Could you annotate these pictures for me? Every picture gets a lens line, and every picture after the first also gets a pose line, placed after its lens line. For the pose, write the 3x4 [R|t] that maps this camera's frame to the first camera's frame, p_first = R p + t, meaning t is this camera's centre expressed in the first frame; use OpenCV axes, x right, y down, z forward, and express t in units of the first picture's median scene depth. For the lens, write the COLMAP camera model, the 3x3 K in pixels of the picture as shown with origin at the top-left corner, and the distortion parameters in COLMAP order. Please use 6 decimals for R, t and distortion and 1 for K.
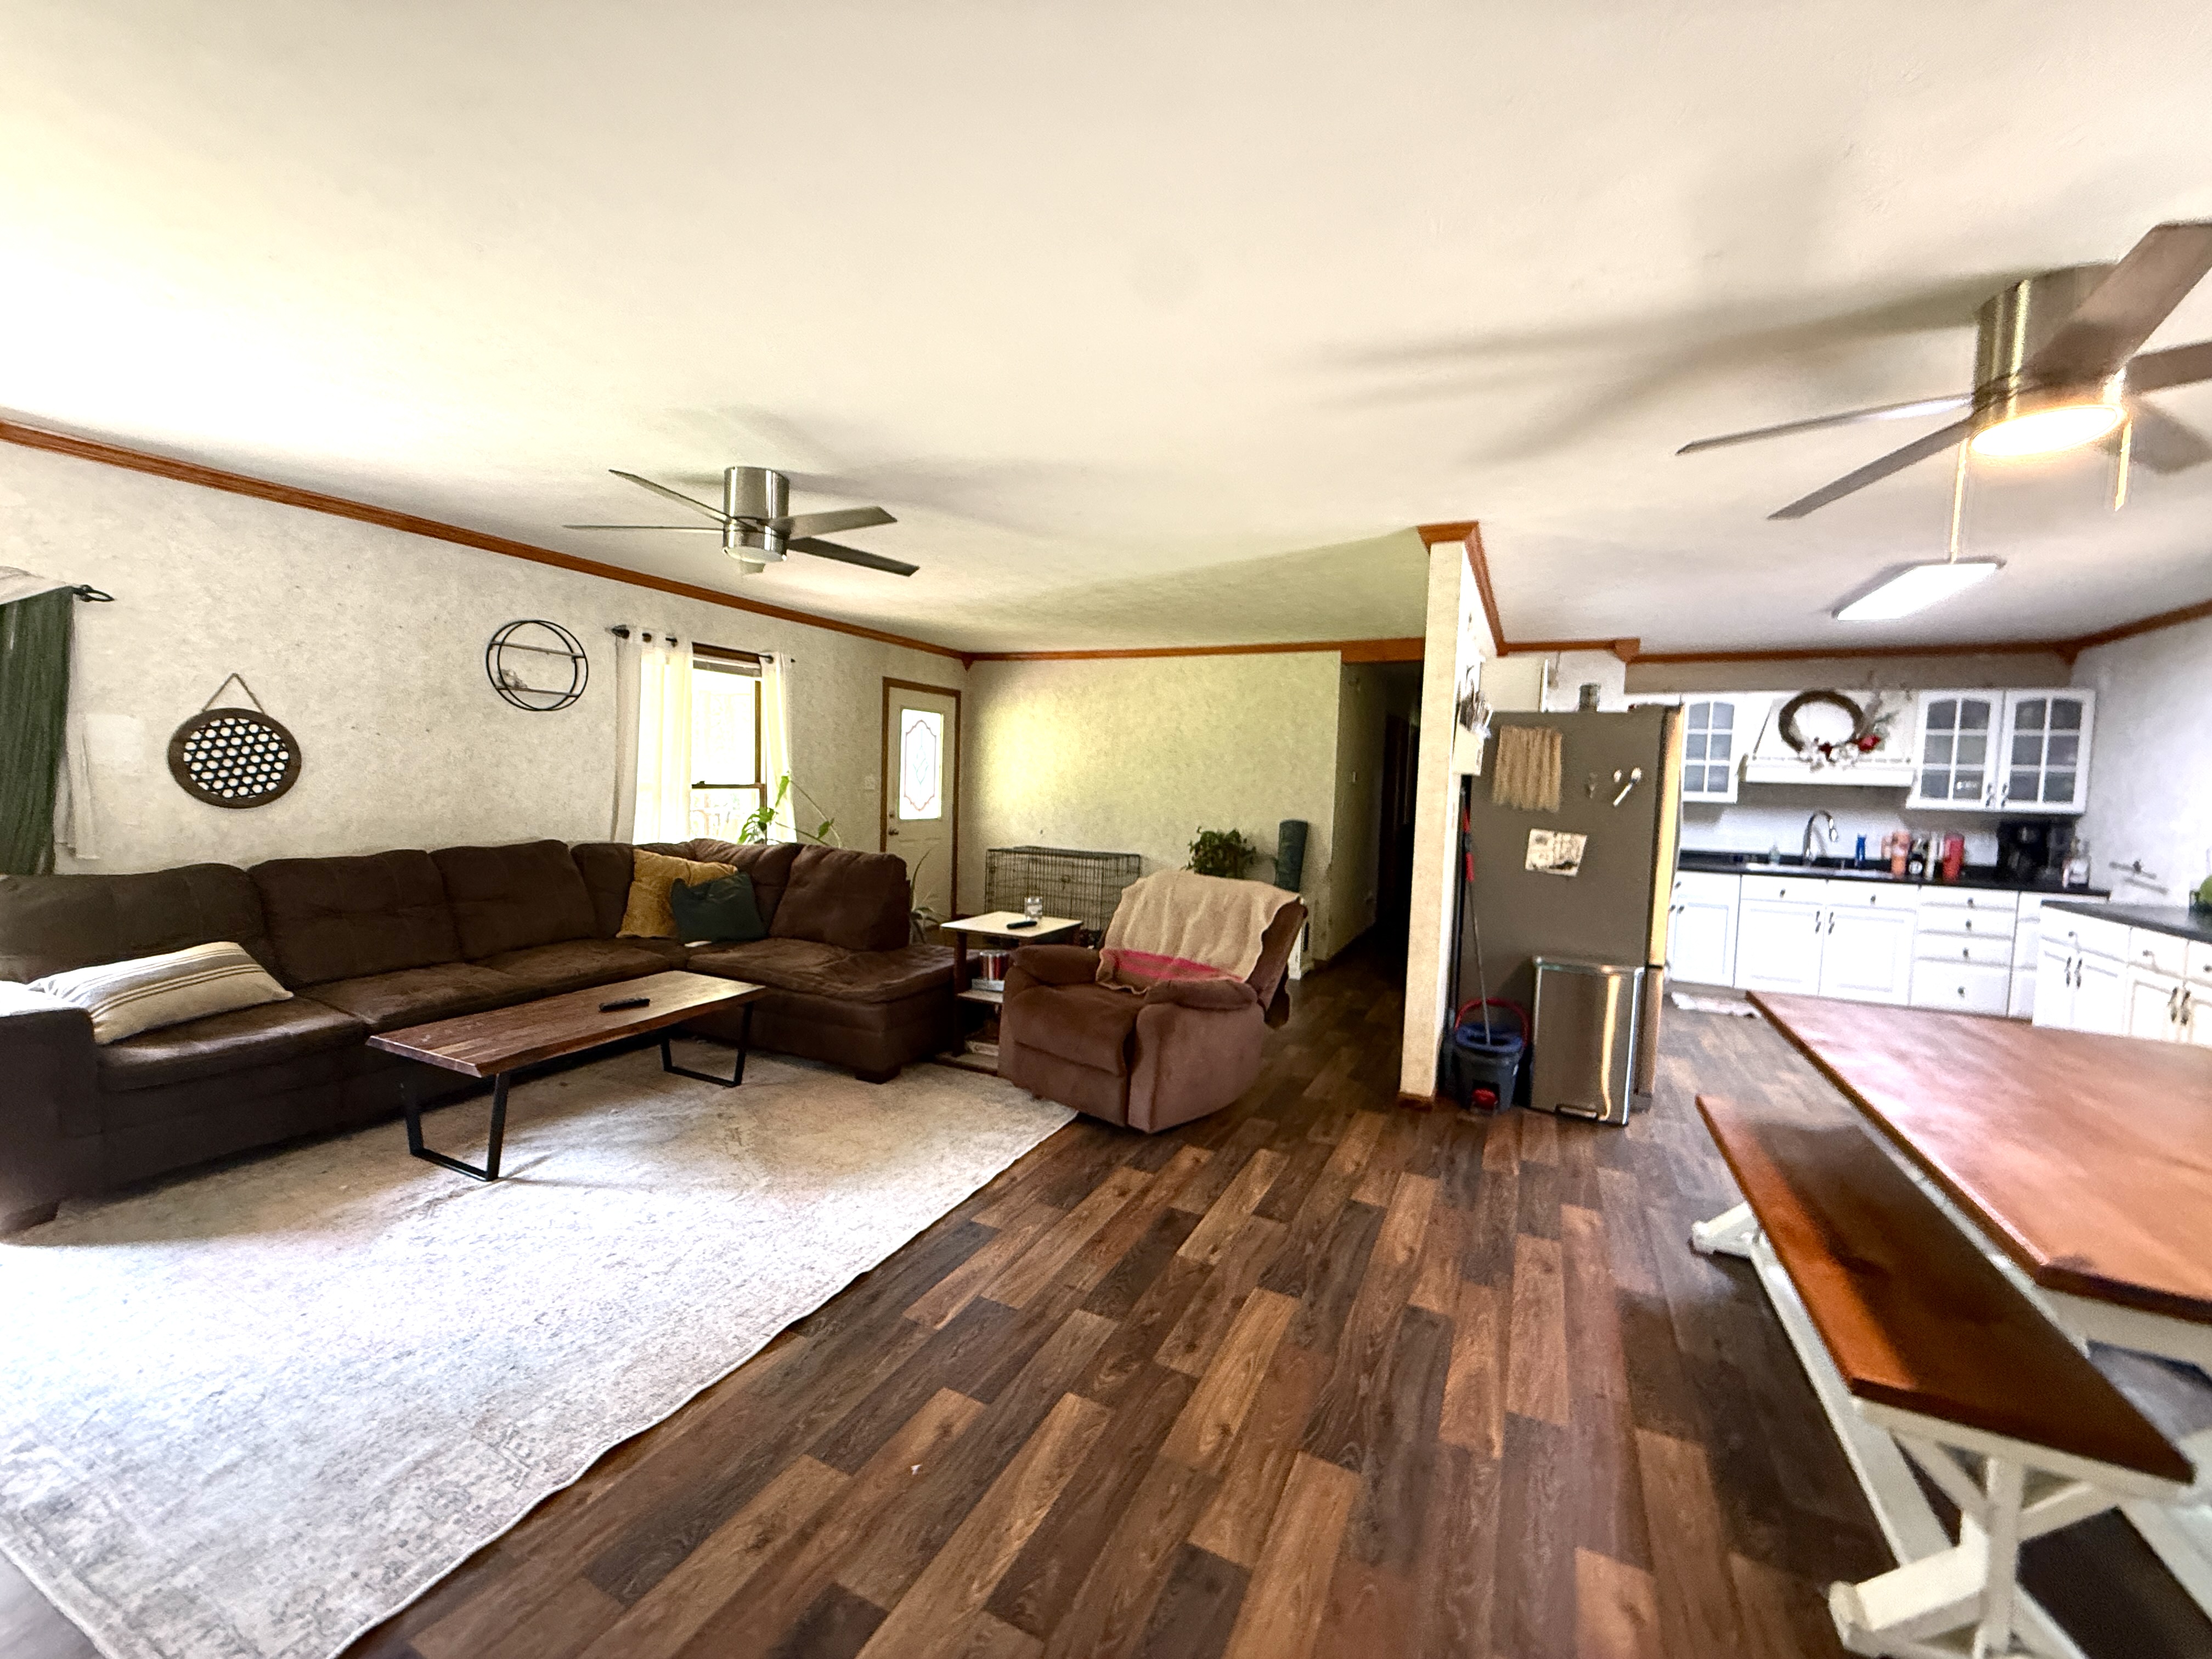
lens RADIAL K [[880.6, 0, 1101.6], [0, 880.6, 828.7], [0, 0, 1]] dist [0.001161, -0.000110]
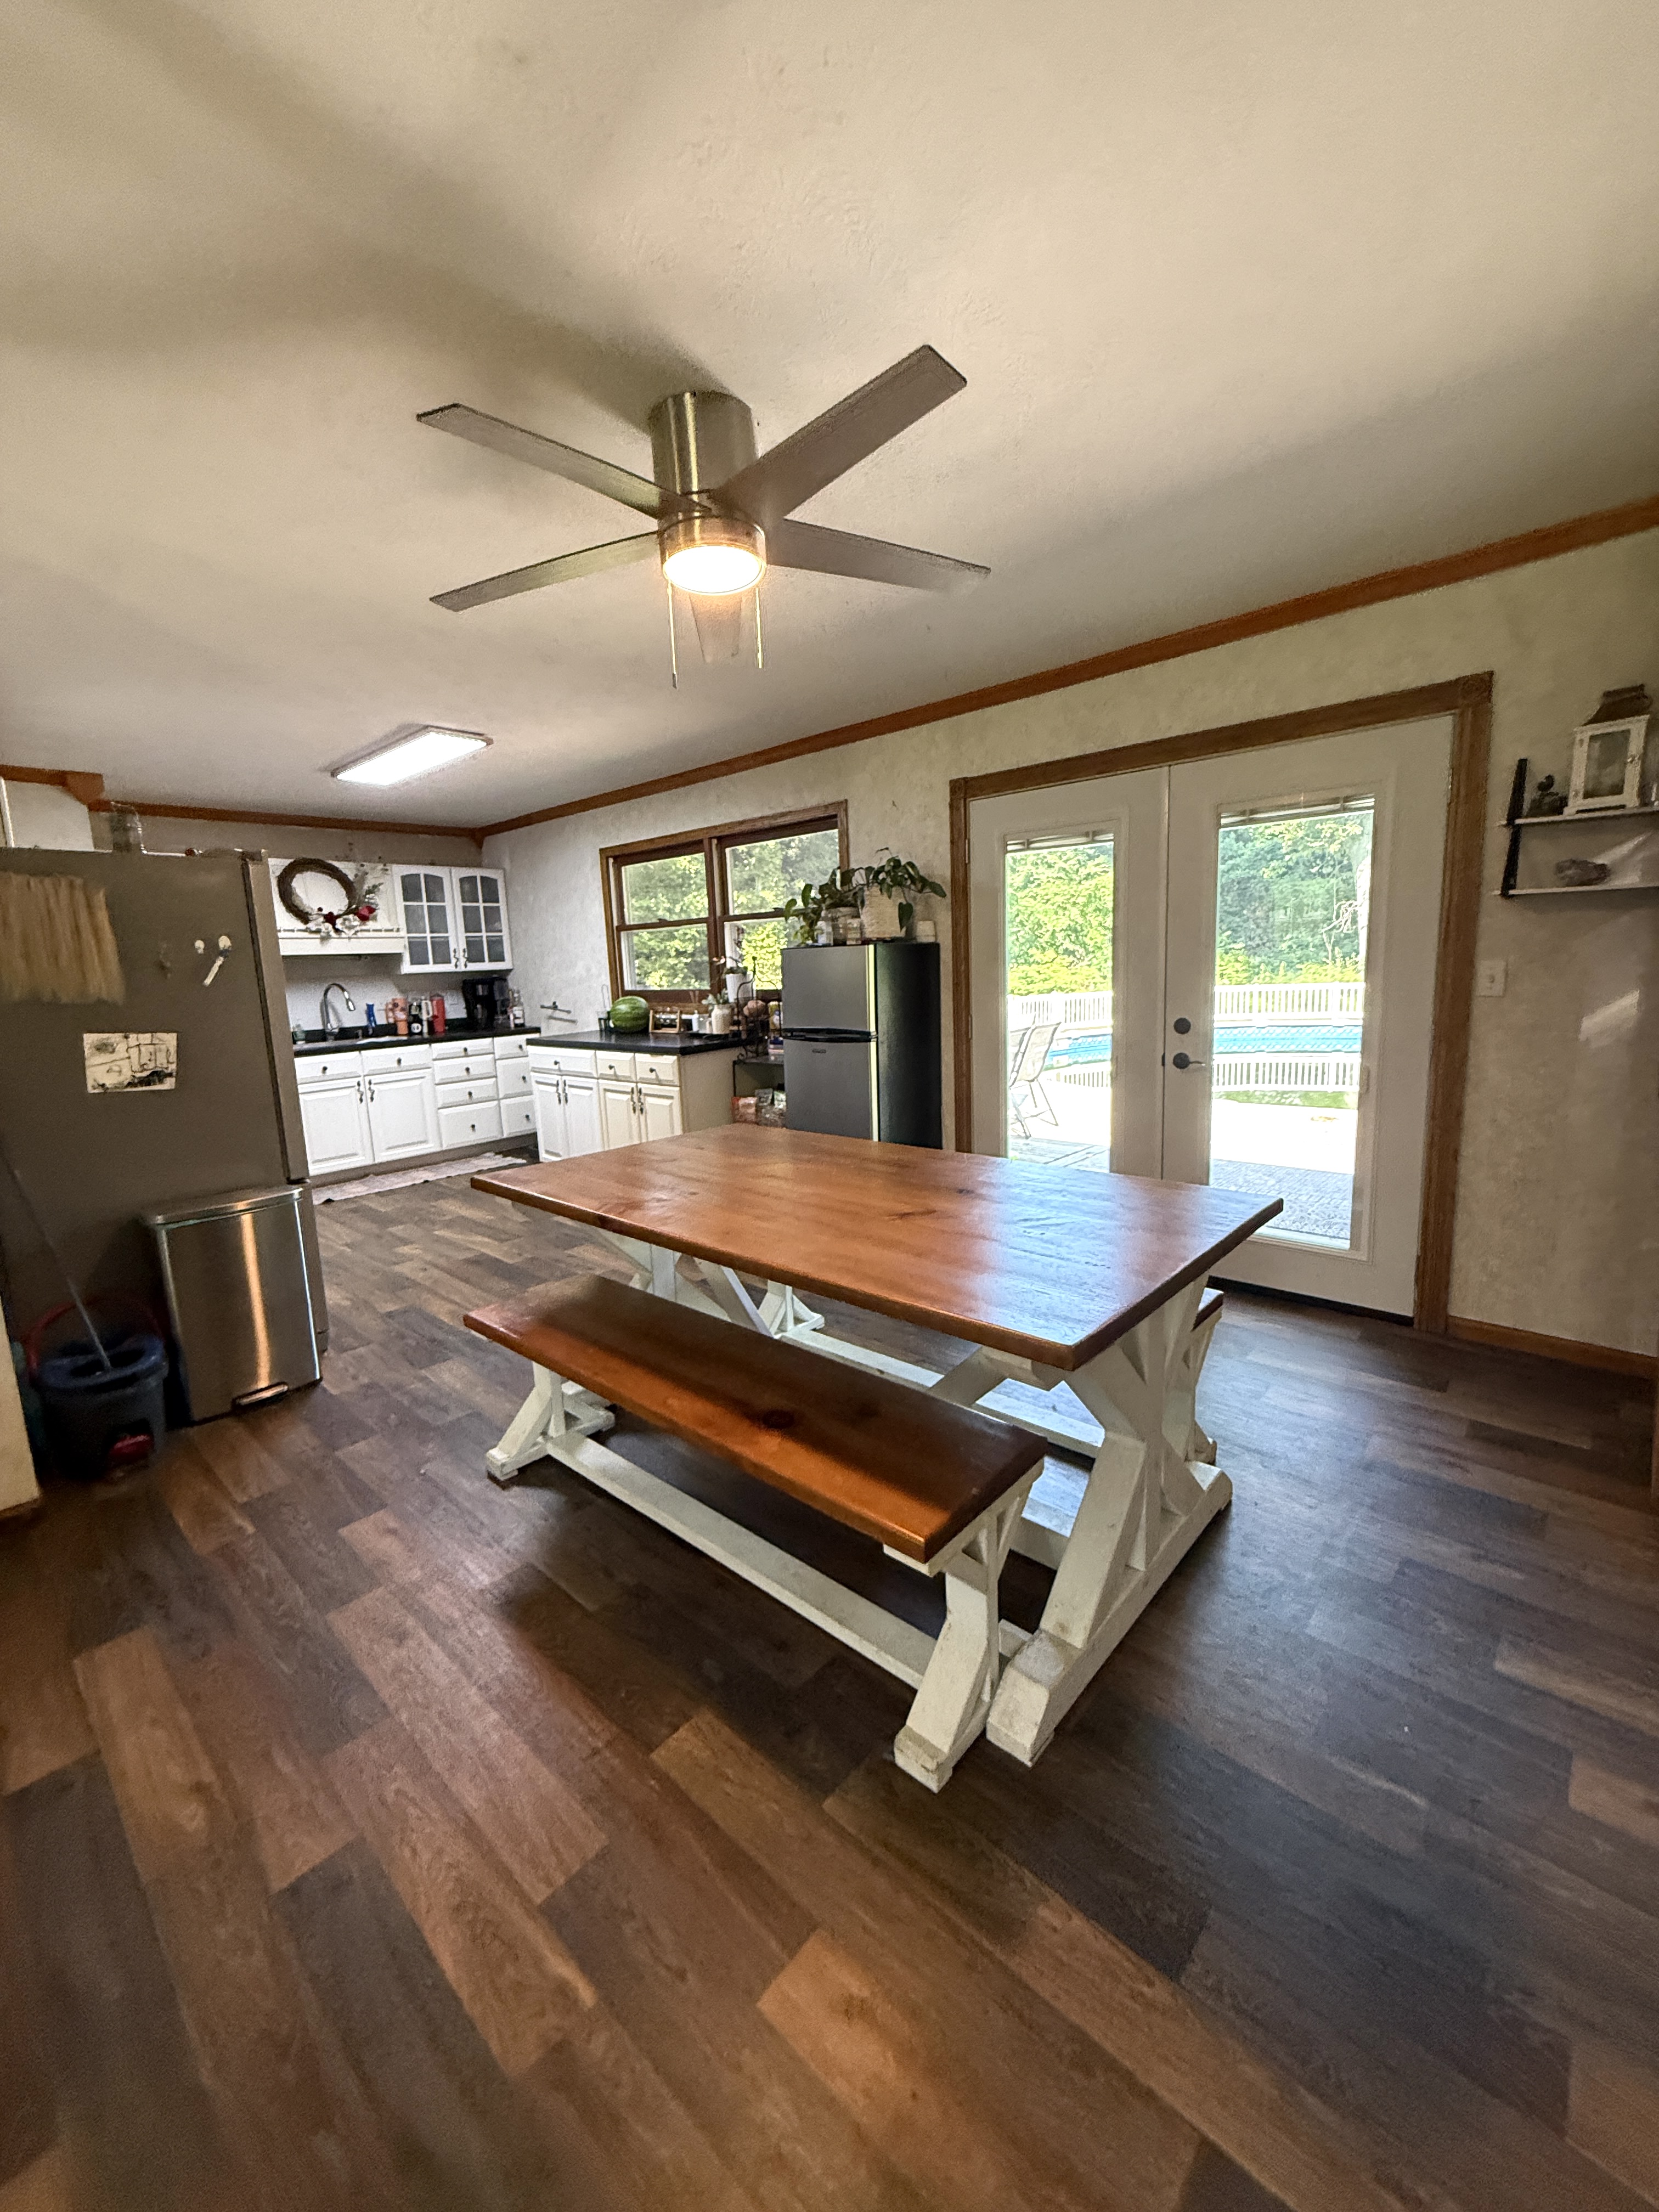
lens RADIAL K [[882.4, 0, 827.9], [0, 882.4, 1098.8], [0, 0, 1]] dist [0.000786, -0.000255]
pose [[0.276707, -0.194004, 0.941167, 0.011816], [0.106387, 0.979573, 0.170642, -0.004453], [-0.955047, 0.052910, 0.291695, 0.284330]]
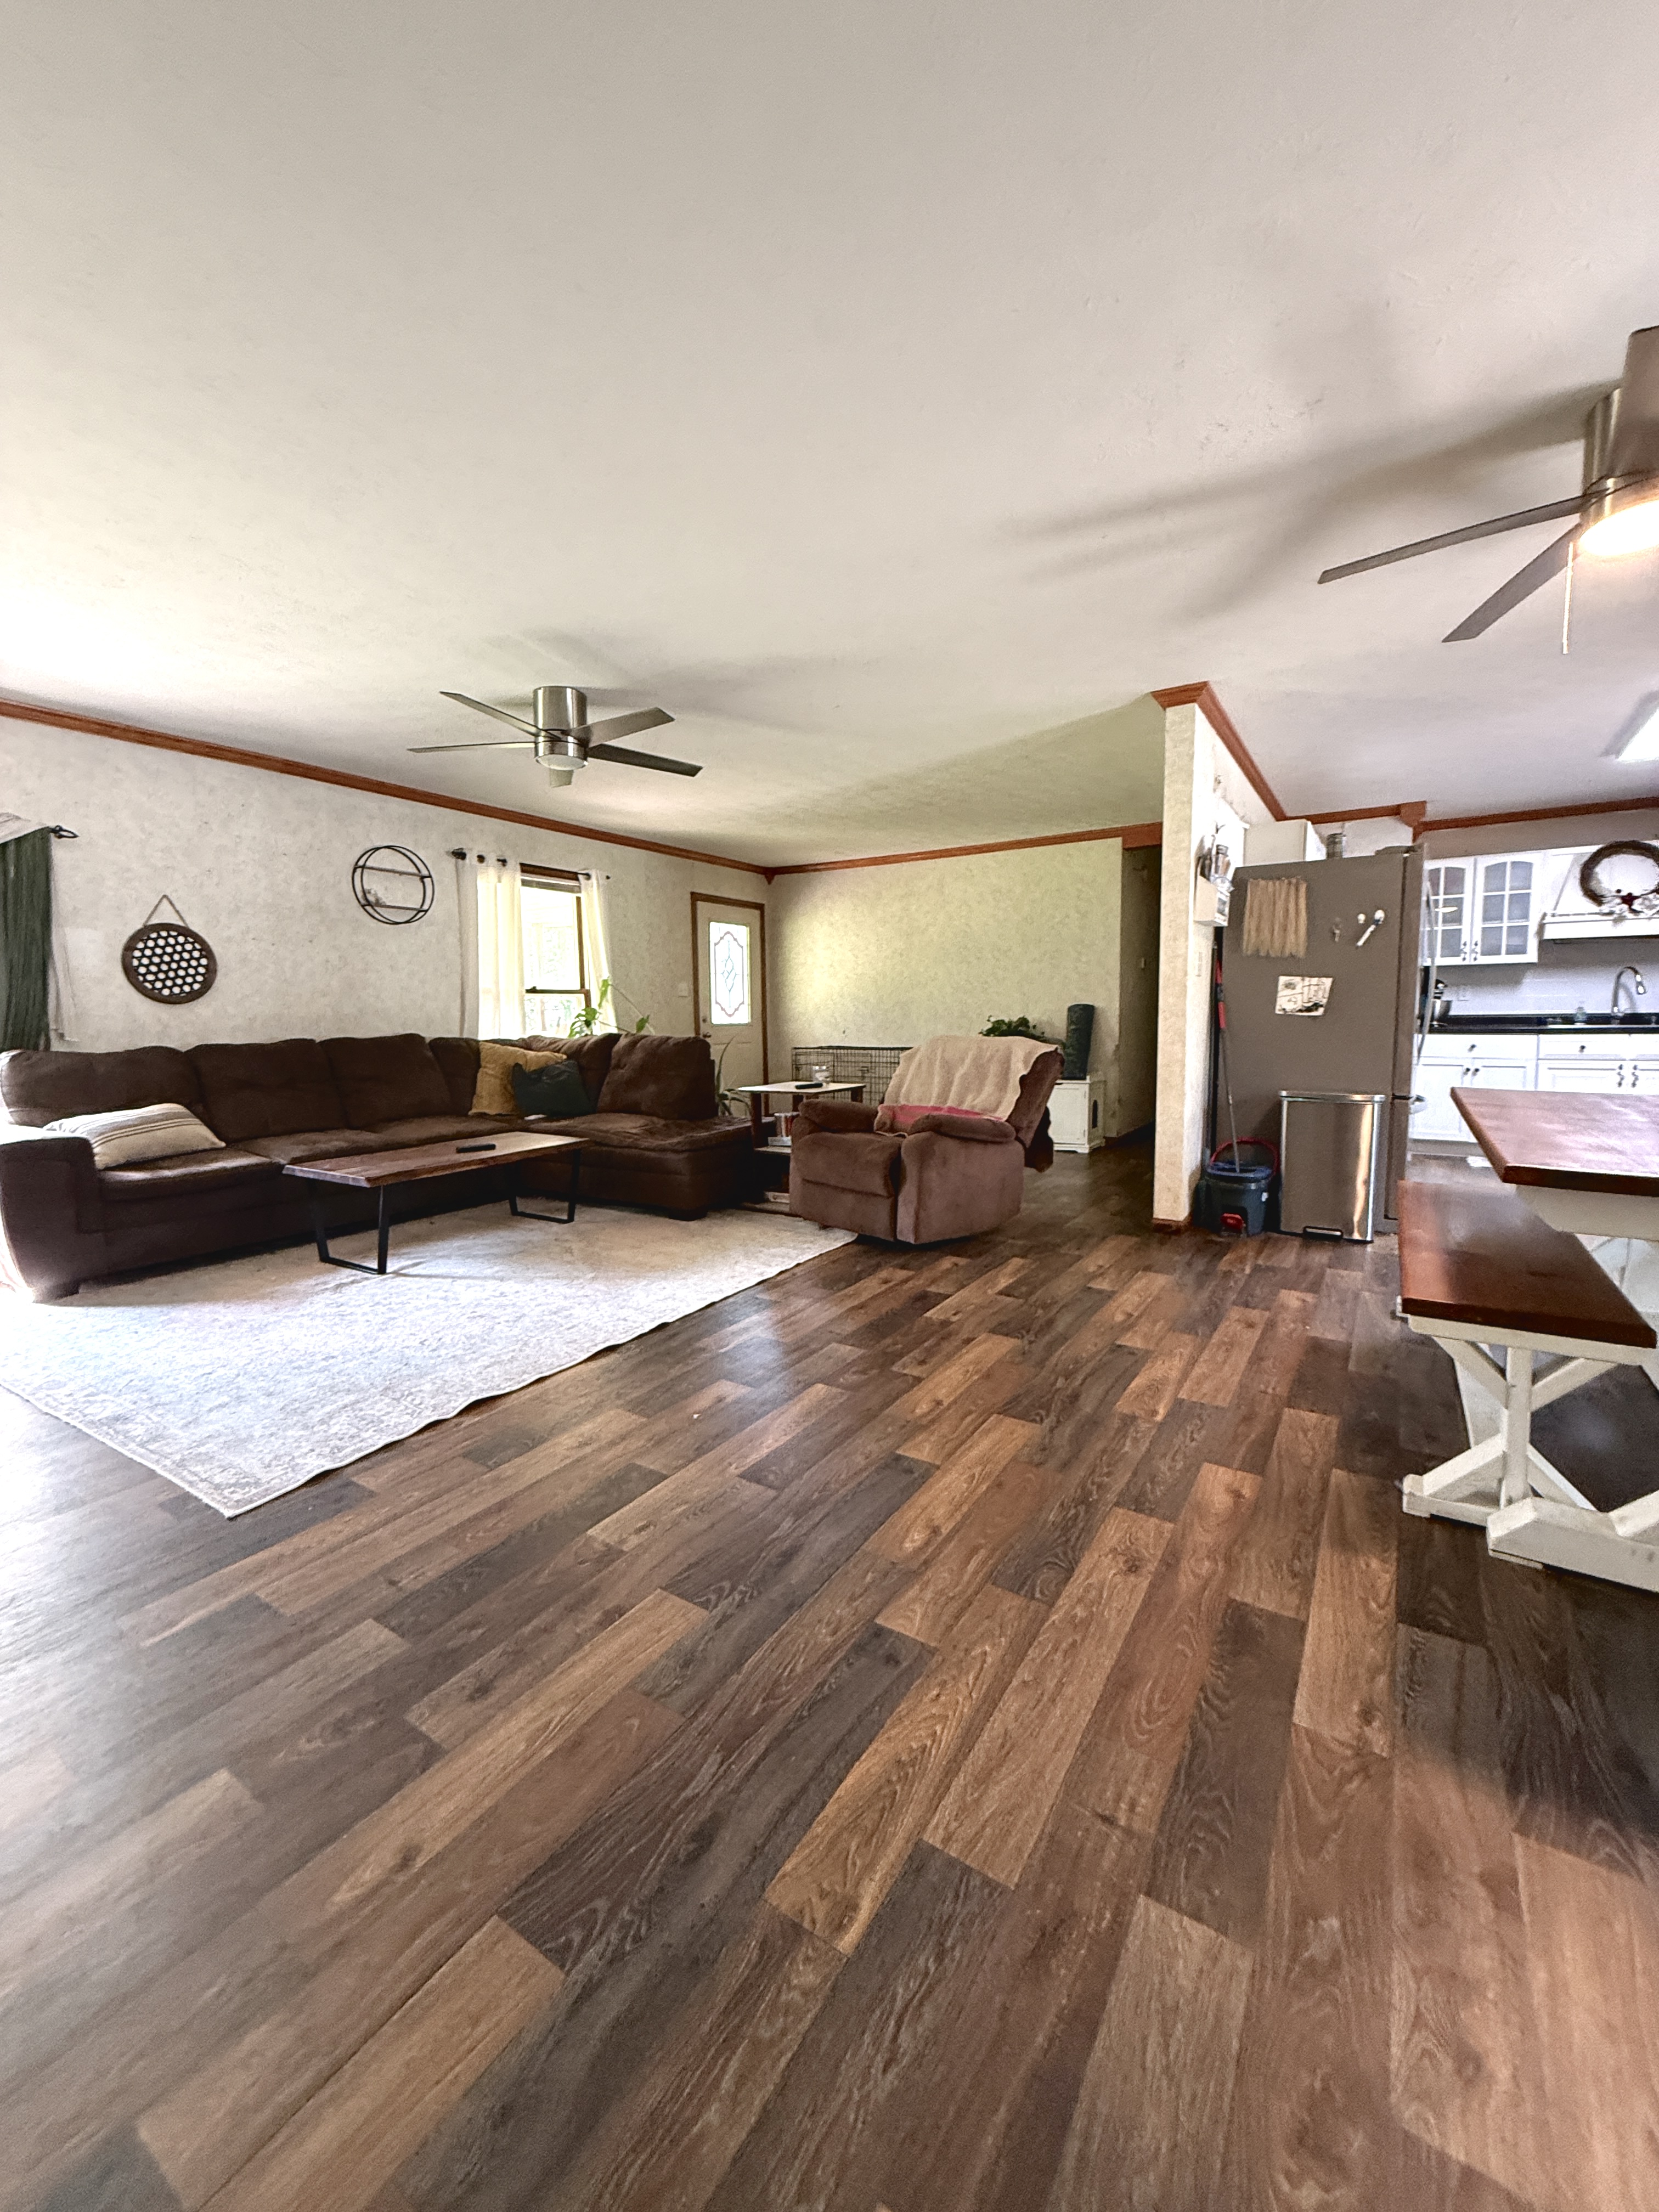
lens RADIAL K [[880.6, 0, 830.6], [0, 880.6, 1096.1], [0, 0, 1]] dist [0.001161, -0.000110]
pose [[0.992825, -0.034811, -0.114399, 0.069053], [0.038516, 0.998797, 0.030342, 0.094006], [0.113205, -0.034530, 0.992971, -0.119282]]
